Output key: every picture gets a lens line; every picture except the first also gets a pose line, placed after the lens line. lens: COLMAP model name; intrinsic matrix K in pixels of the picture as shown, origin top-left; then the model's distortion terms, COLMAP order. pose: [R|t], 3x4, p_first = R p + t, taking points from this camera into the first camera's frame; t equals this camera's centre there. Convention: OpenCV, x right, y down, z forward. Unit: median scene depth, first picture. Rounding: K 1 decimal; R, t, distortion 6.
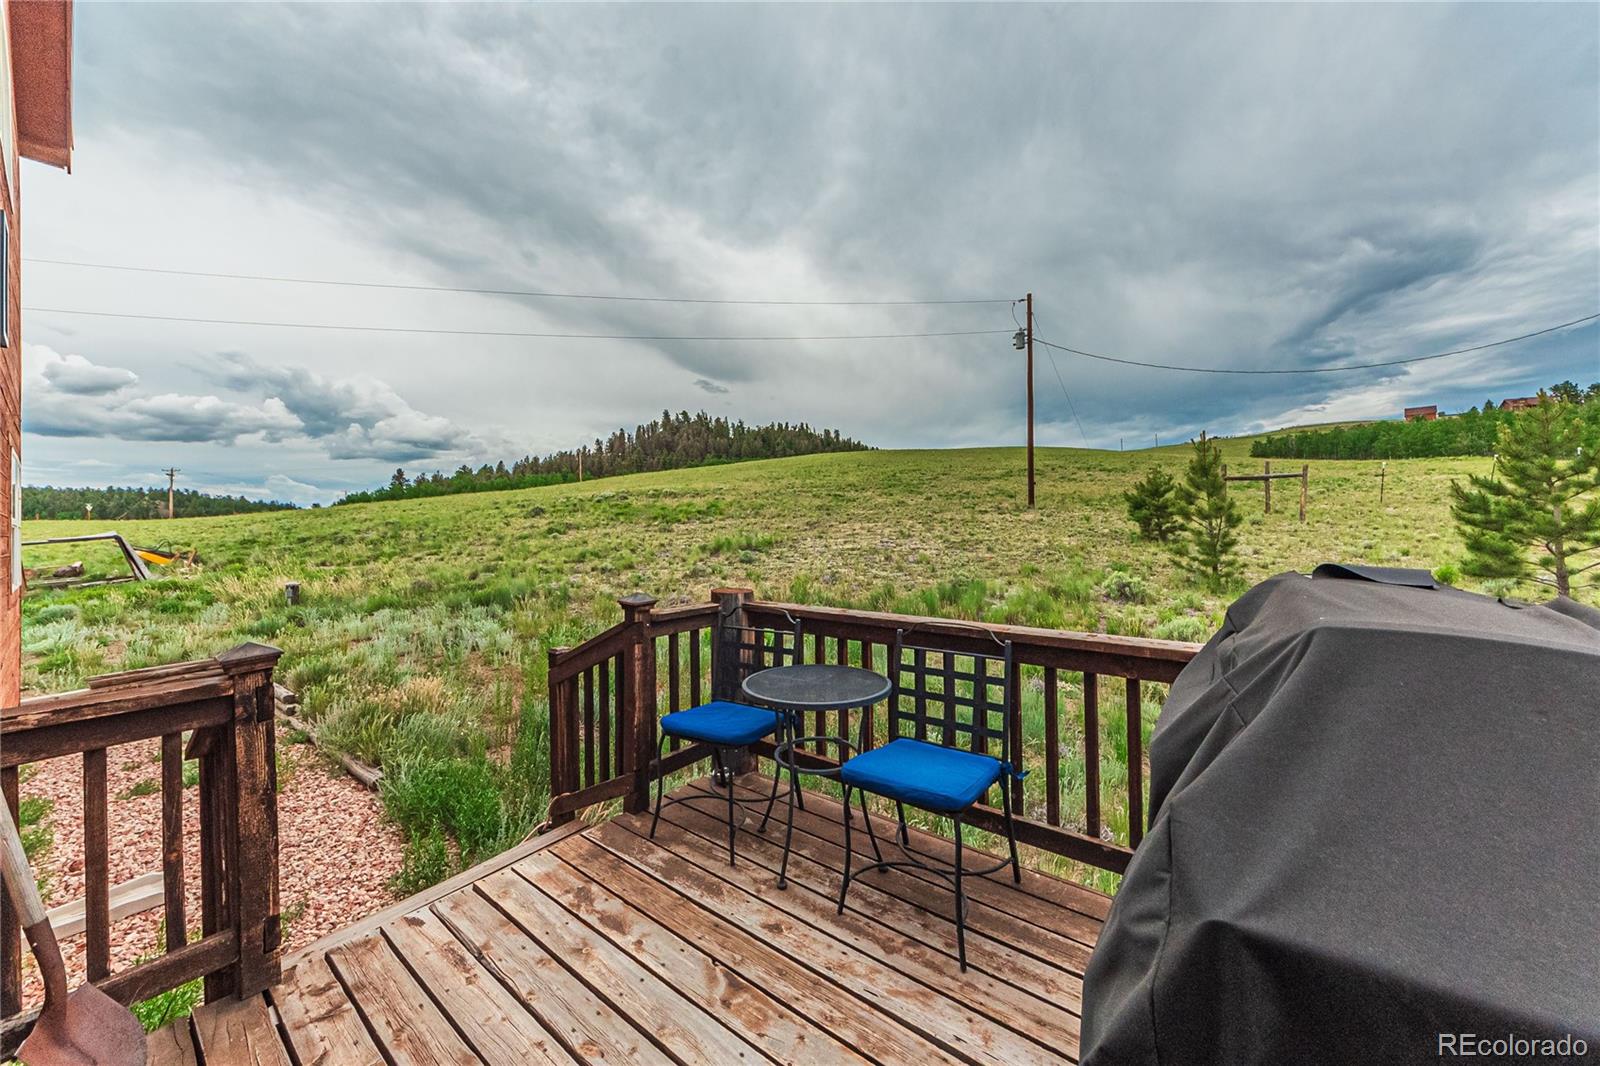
lens RADIAL K [[568.4, 0, 763.3], [0, 568.4, 525.5], [0, 0, 1]] dist [-0.000066, -0.000040]
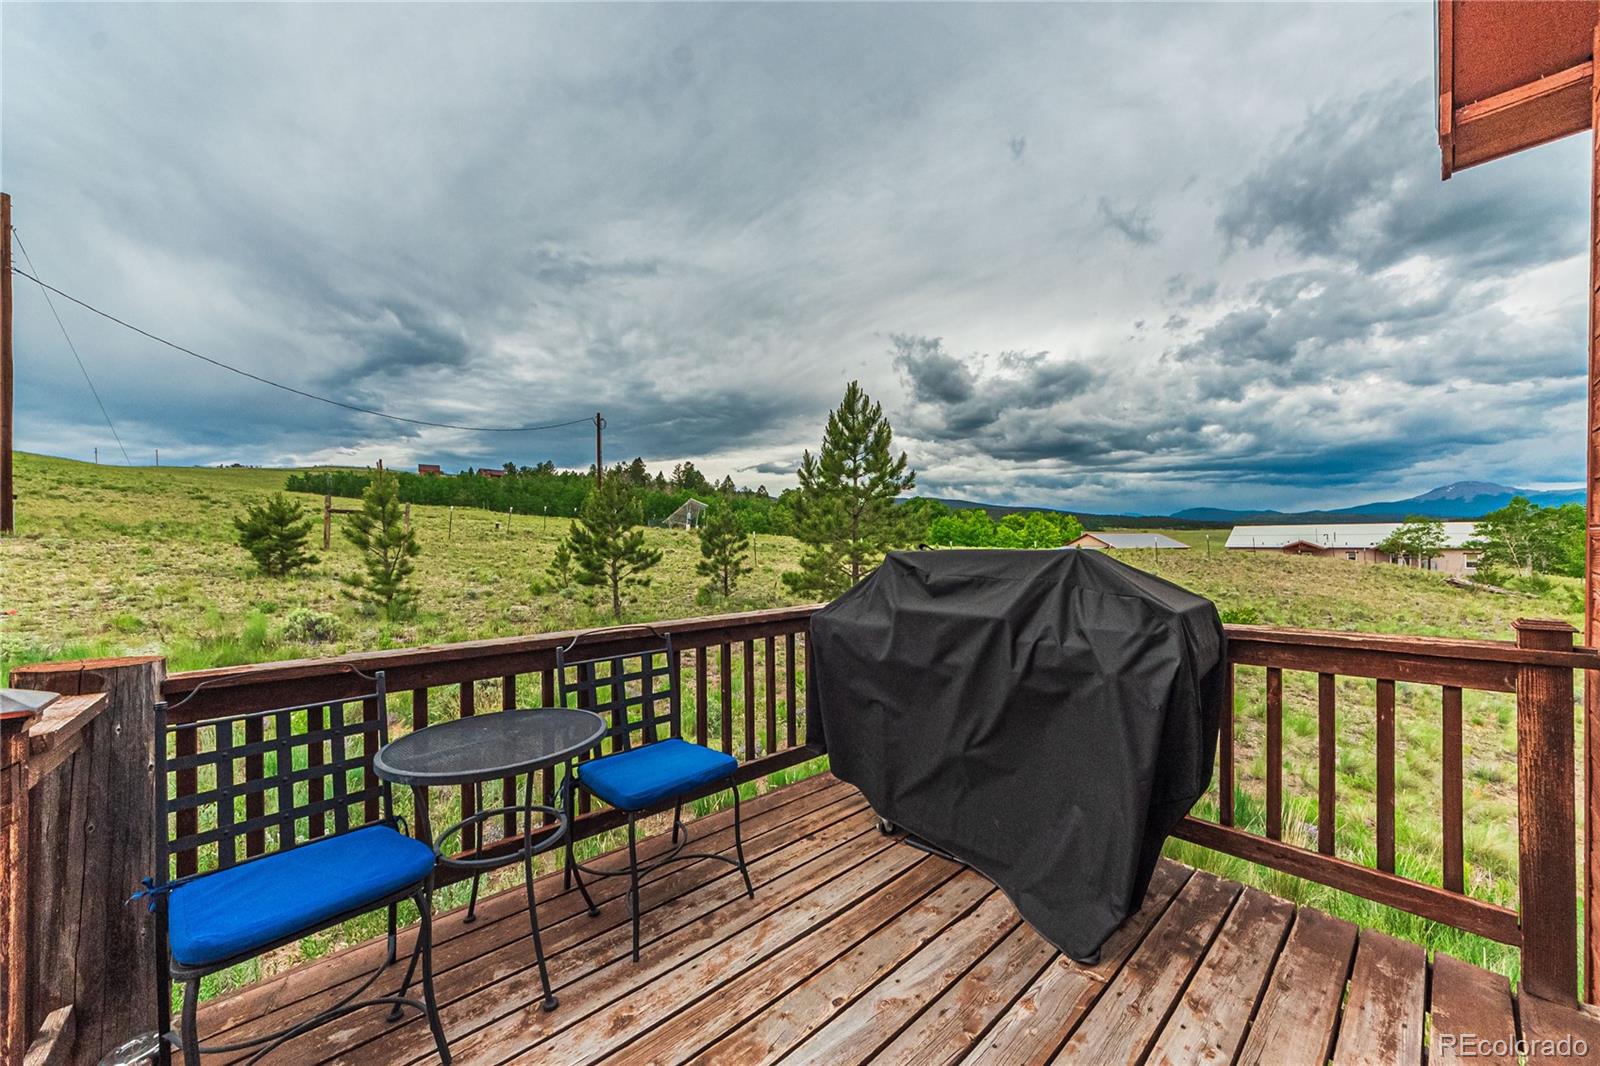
lens RADIAL K [[598.1, 0, 787.3], [0, 598.1, 560.6], [0, 0, 1]] dist [-0.006705, -0.000337]
pose [[0.155948, -0.010805, 0.987706, -0.143558], [0.014055, 0.999863, 0.008719, 0.010361], [-0.987665, 0.012522, 0.156078, 0.118885]]
